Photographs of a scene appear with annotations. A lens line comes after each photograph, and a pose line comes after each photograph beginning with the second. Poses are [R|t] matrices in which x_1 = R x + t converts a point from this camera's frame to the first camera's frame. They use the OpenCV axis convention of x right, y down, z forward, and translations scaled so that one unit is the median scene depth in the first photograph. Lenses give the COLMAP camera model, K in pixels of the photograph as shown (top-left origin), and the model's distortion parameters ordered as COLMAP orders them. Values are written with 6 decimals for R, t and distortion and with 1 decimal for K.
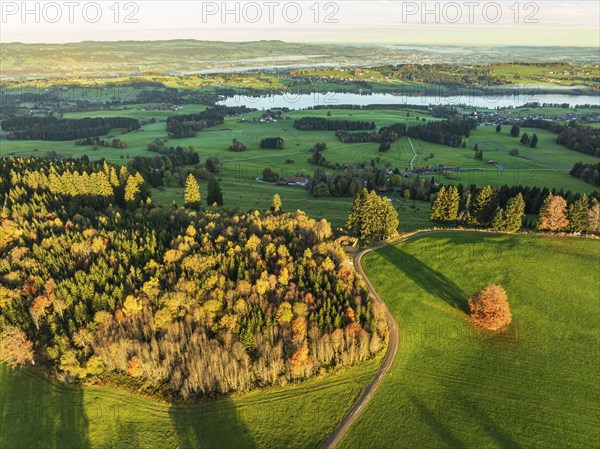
lens RADIAL K [[413.1, 0, 300.0], [0, 413.1, 224.5], [0, 0, 1]] dist [-0.045198, 0.008294]
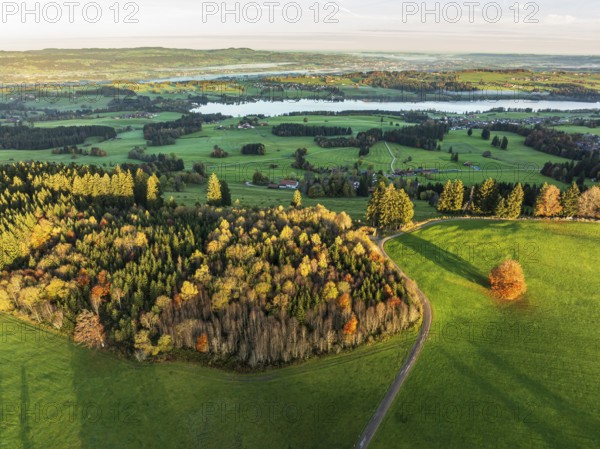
lens RADIAL K [[413.1, 0, 300.0], [0, 413.1, 224.5], [0, 0, 1]] dist [-0.045198, 0.008294]
pose [[0.997555, -0.025431, 0.065100, -0.139190], [0.026478, 0.999533, -0.015276, 0.036940], [-0.064681, 0.016962, 0.997762, -0.081941]]
